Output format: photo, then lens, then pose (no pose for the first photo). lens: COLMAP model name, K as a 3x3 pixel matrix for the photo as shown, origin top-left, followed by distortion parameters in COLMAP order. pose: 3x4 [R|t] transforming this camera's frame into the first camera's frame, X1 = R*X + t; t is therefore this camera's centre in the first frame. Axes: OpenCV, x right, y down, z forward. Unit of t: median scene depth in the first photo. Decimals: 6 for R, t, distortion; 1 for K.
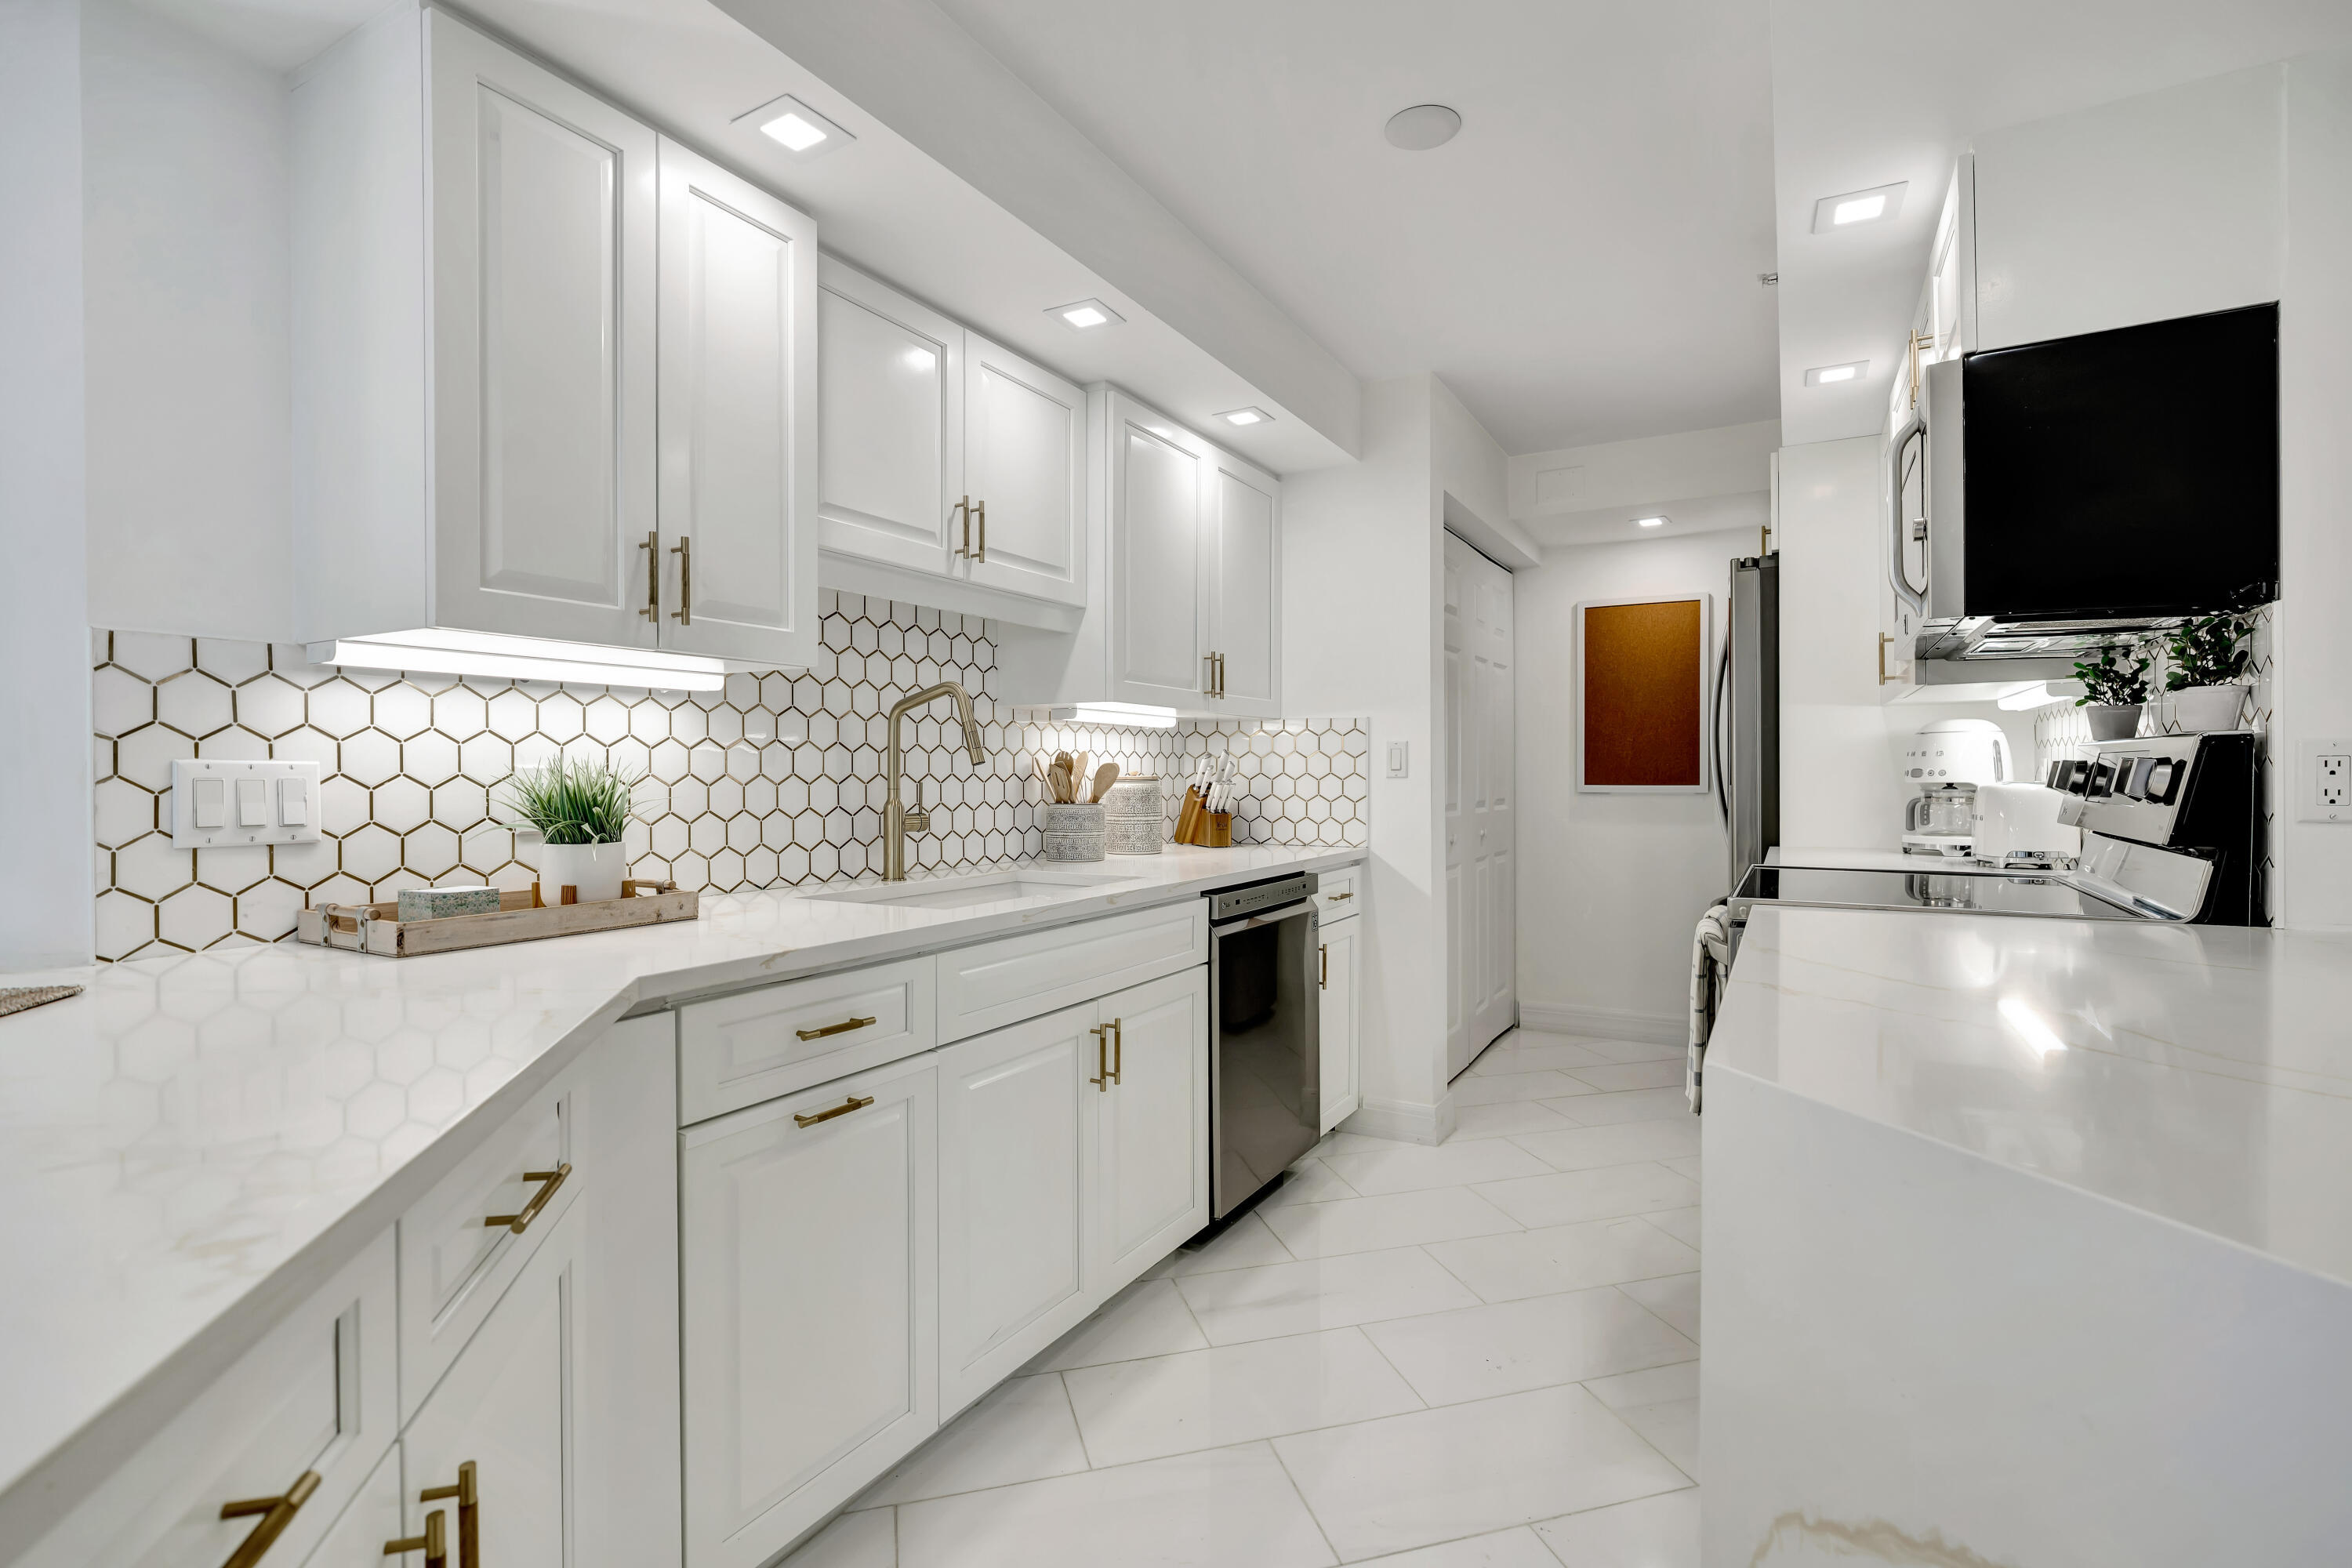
lens RADIAL K [[1082.1, 0, 1175.4], [0, 1082.1, 787.6], [0, 0, 1]] dist [-0.022820, 0.000480]
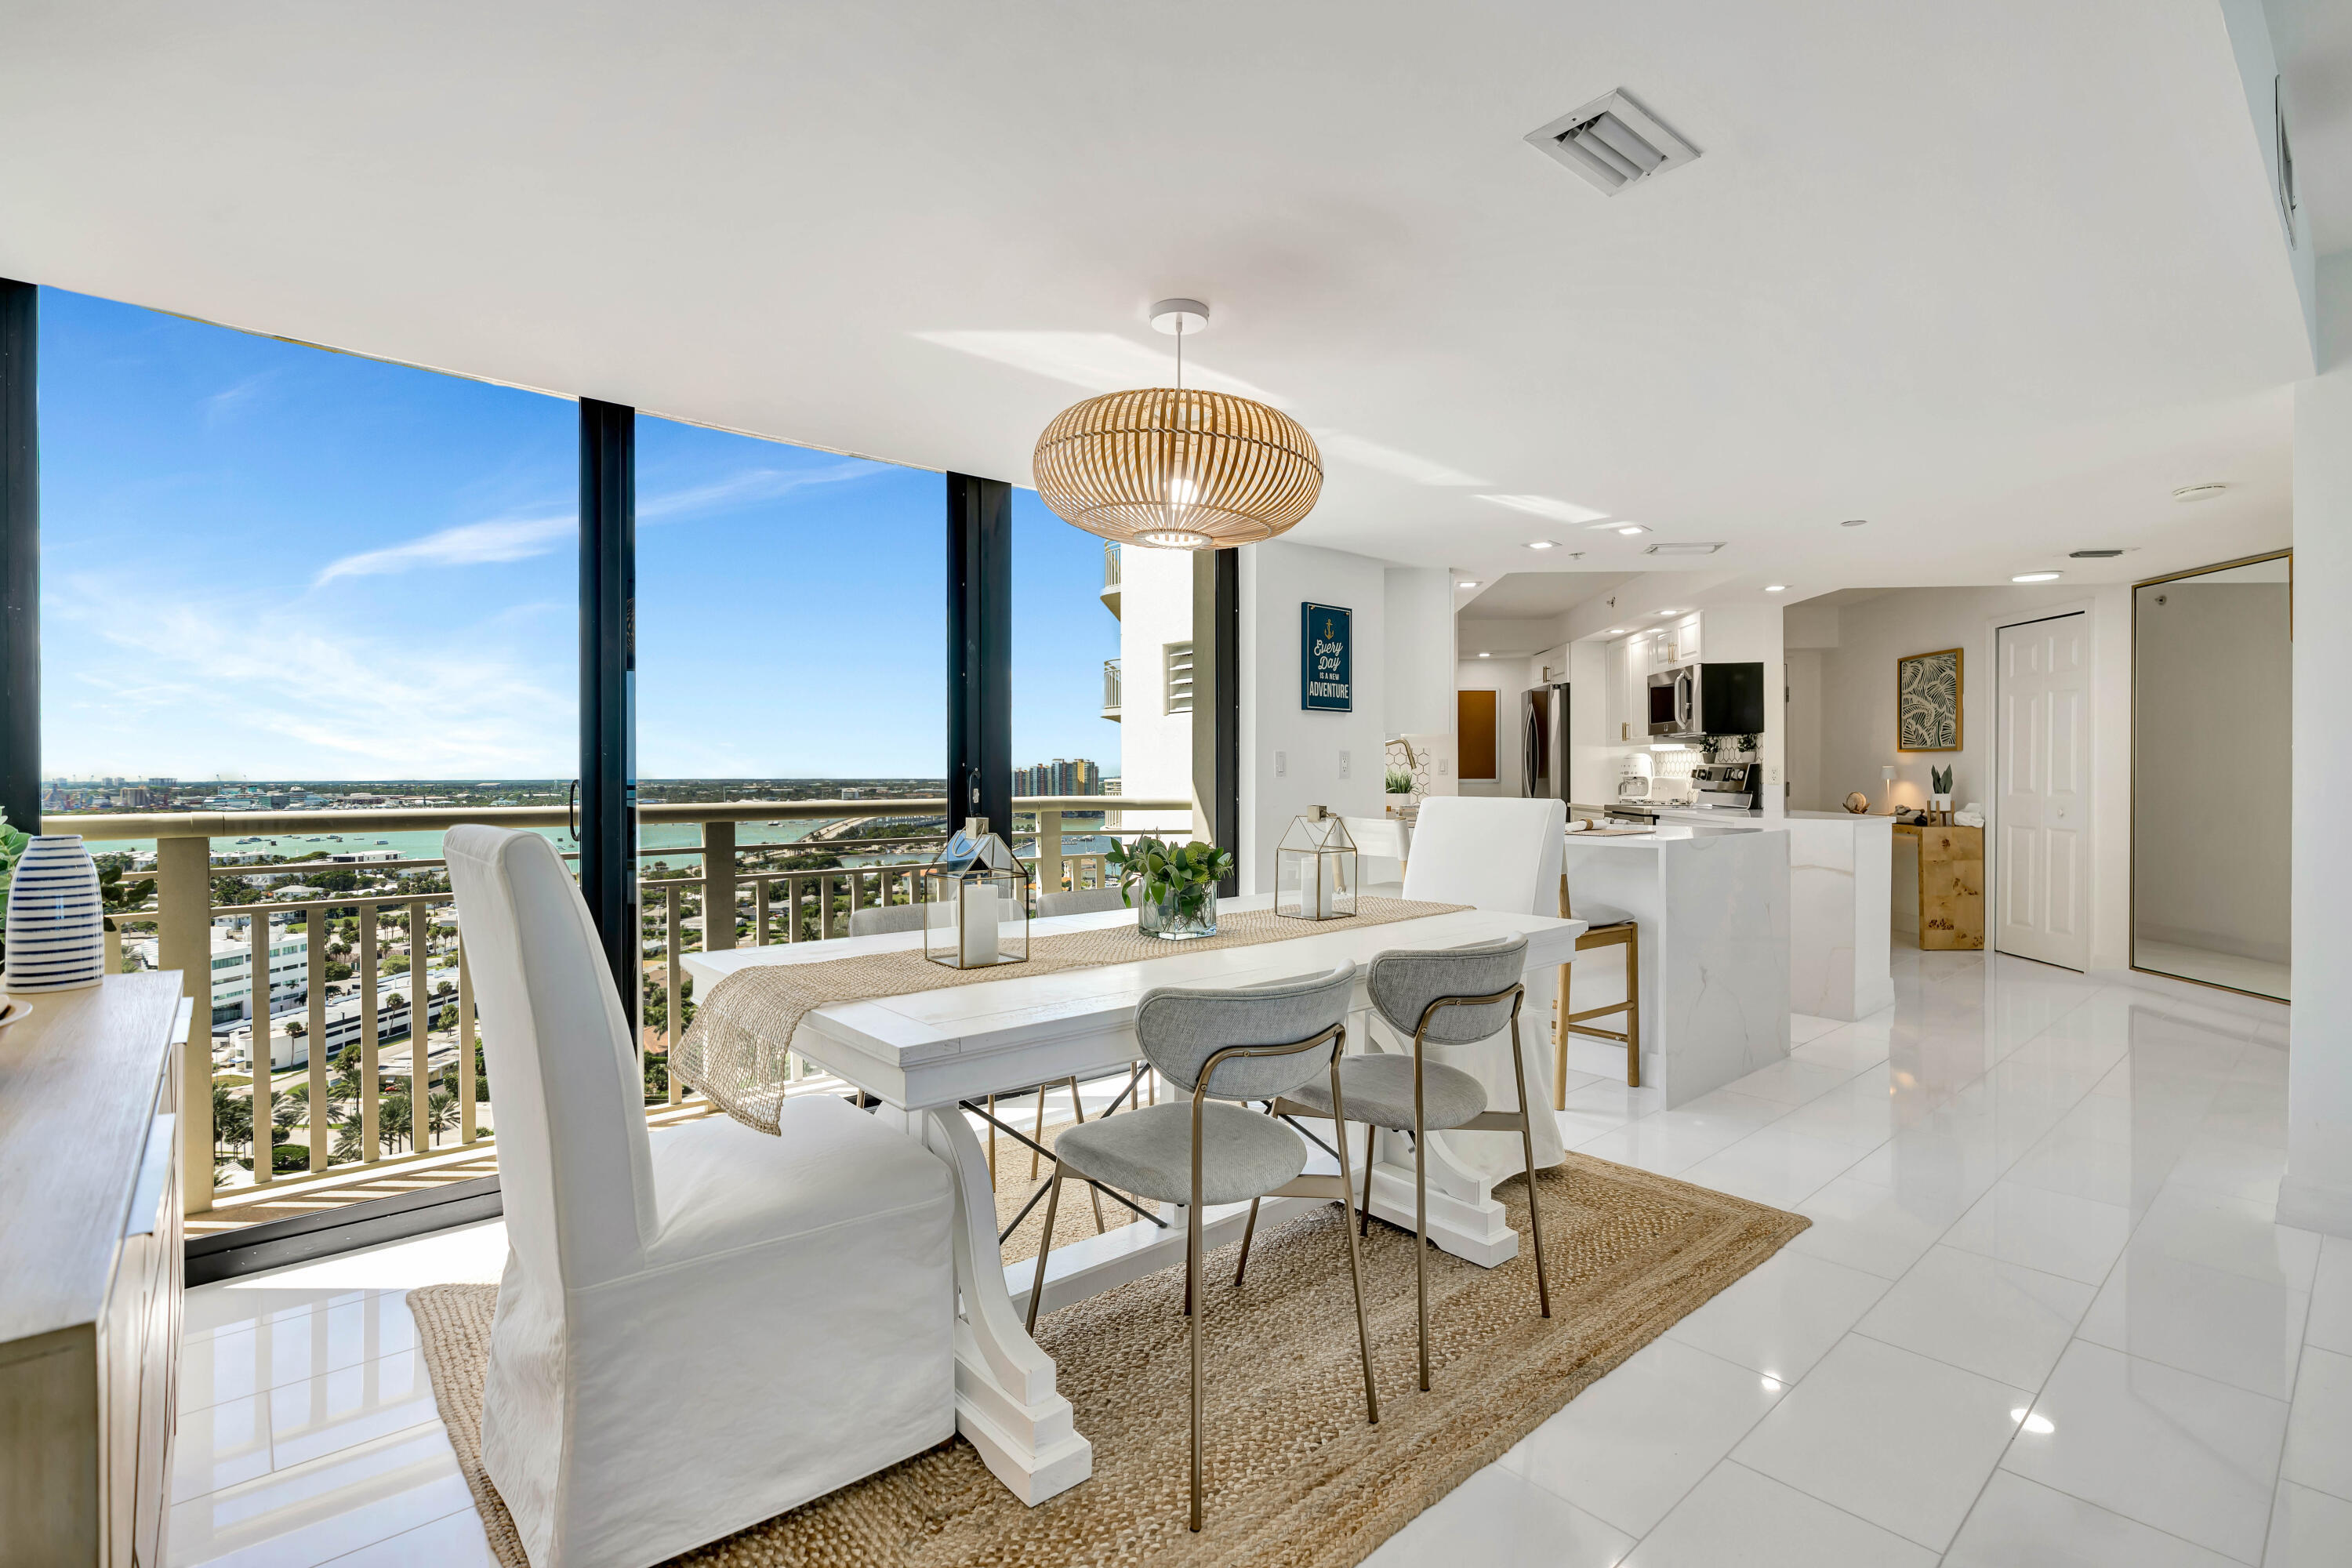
lens RADIAL K [[1081.3, 0, 1188.4], [0, 1081.3, 781.9], [0, 0, 1]] dist [-0.001345, 0.006954]
pose [[0.895384, -0.001118, 0.445293, -1.415492], [0.003418, 0.999985, -0.004361, 0.015925], [-0.445281, 0.005427, 0.895374, -0.889813]]
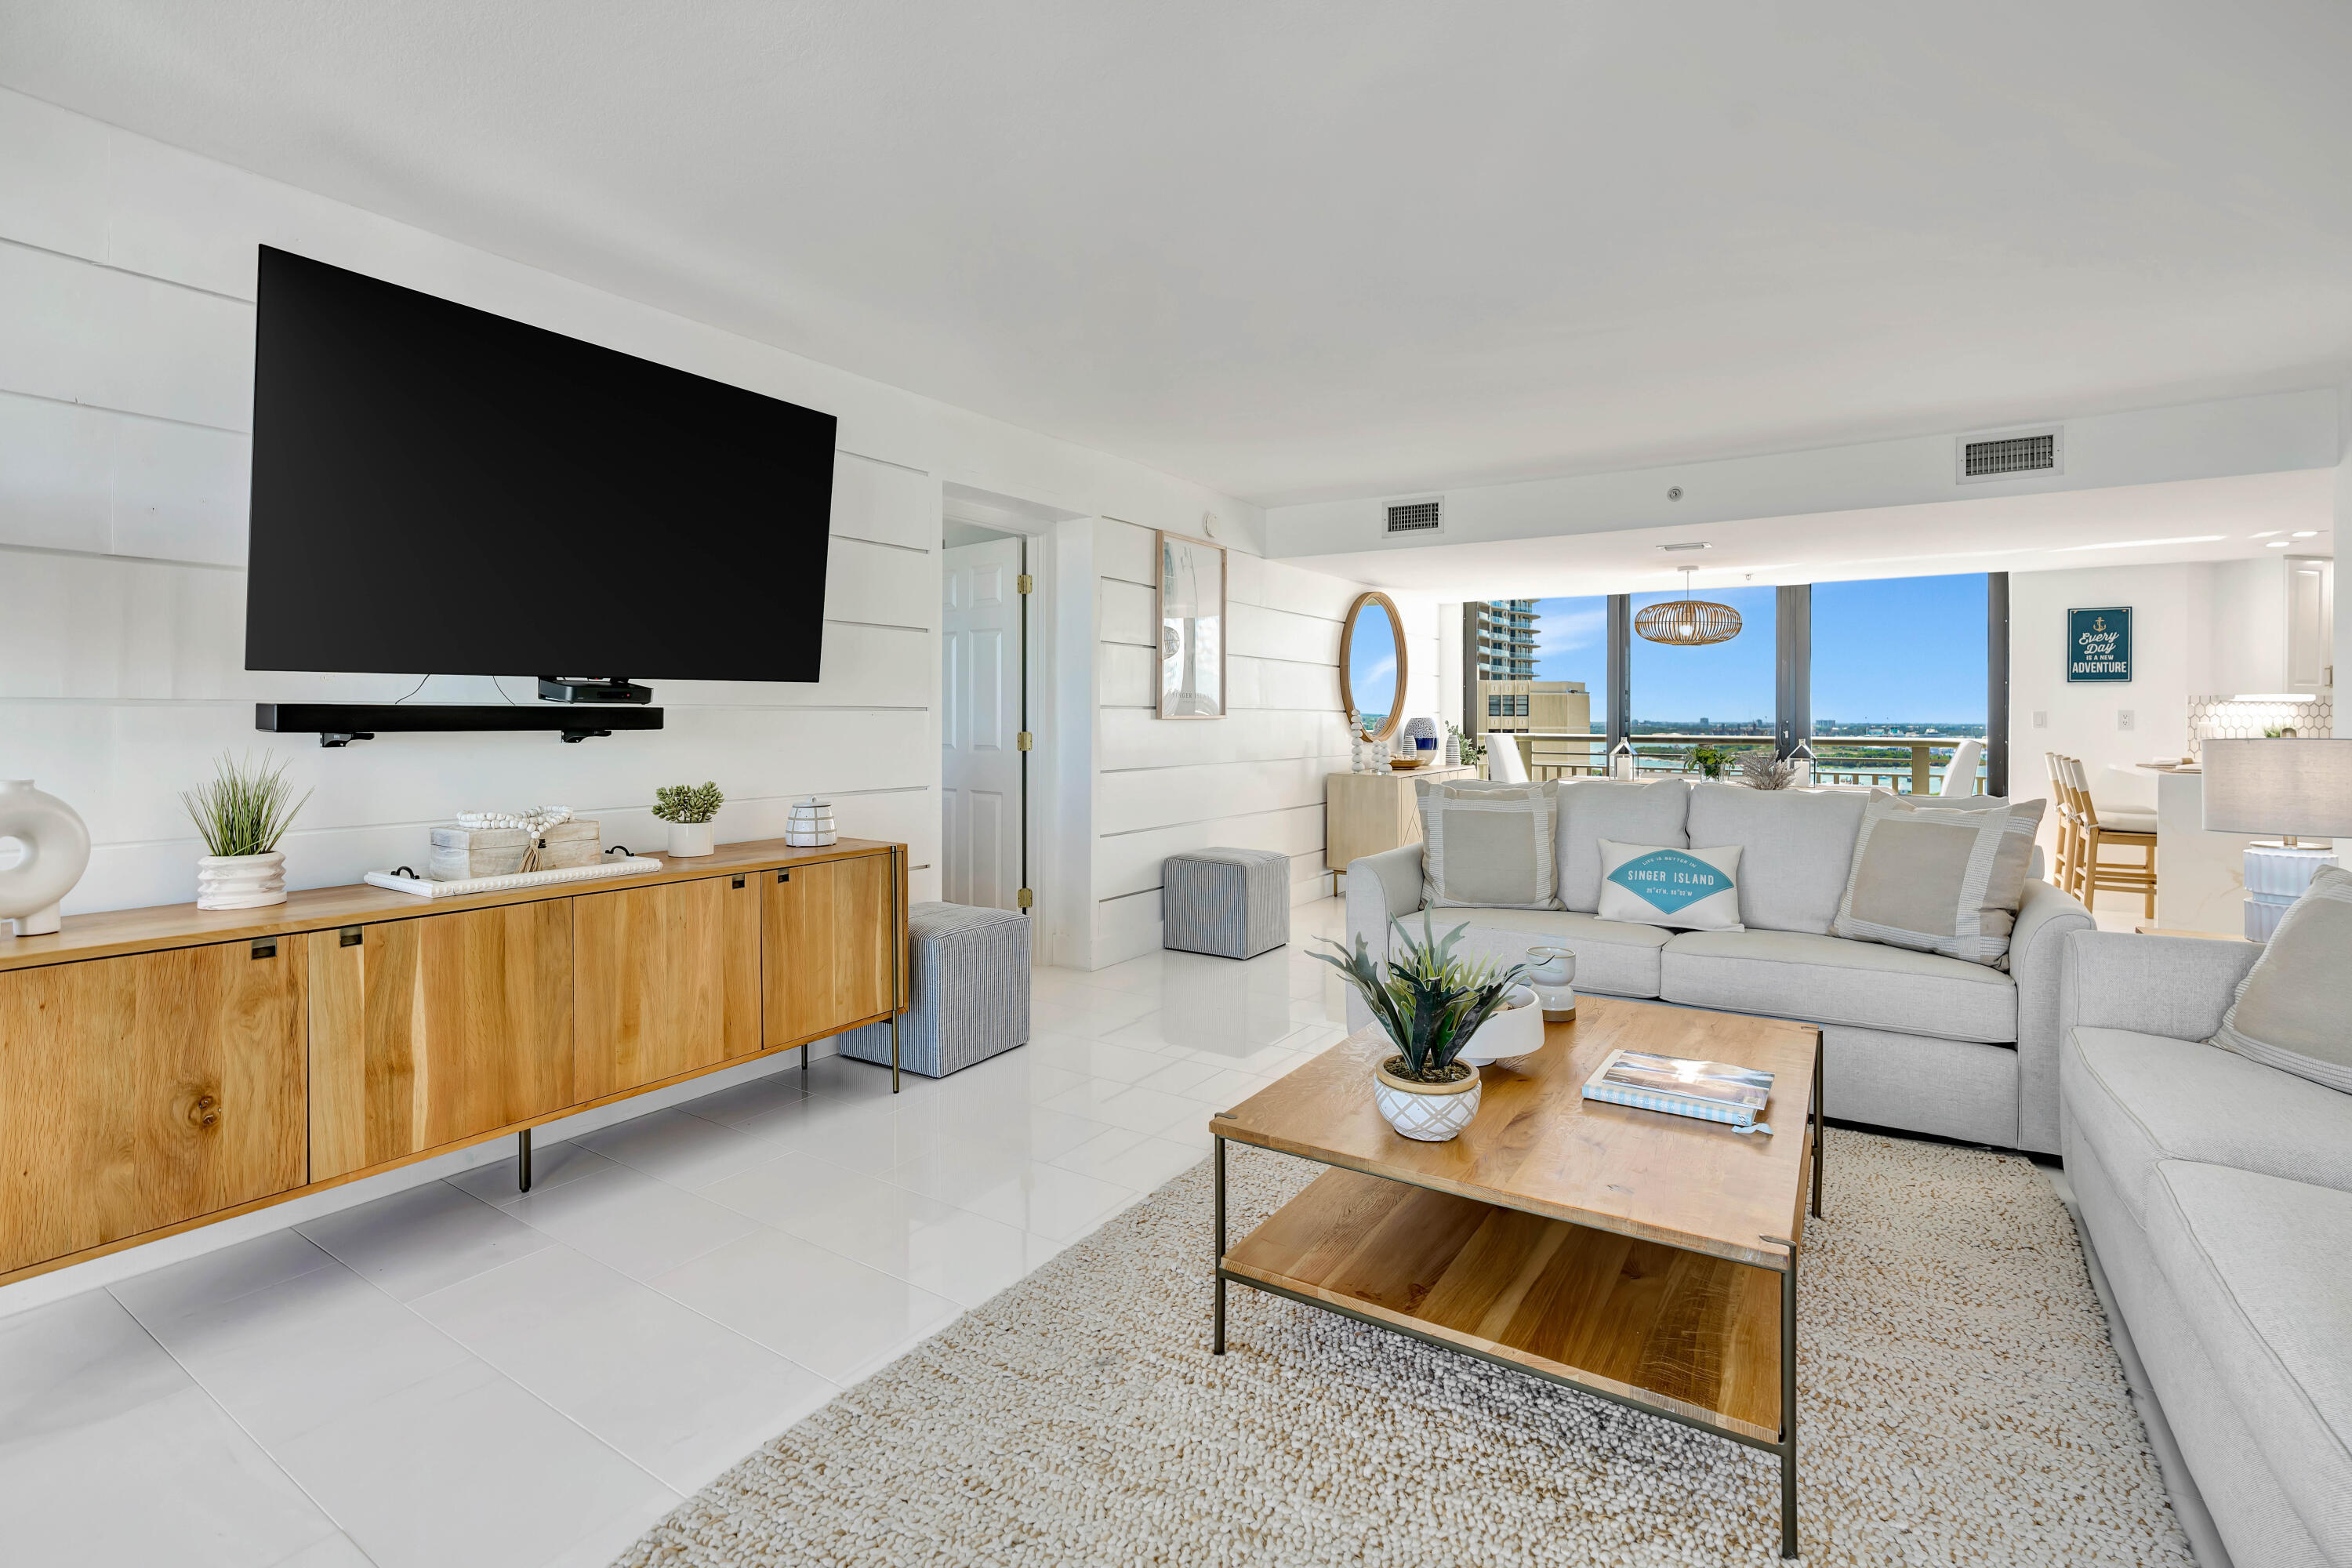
lens RADIAL K [[1080.5, 0, 1170.2], [0, 1080.5, 720.1], [0, 0, 1]] dist [-0.000982, -0.000035]
pose [[0.664527, 0.008127, -0.747220, -0.179215], [-0.015173, 0.999881, -0.002619, 0.020104], [0.747110, 0.013077, 0.664572, -2.442746]]
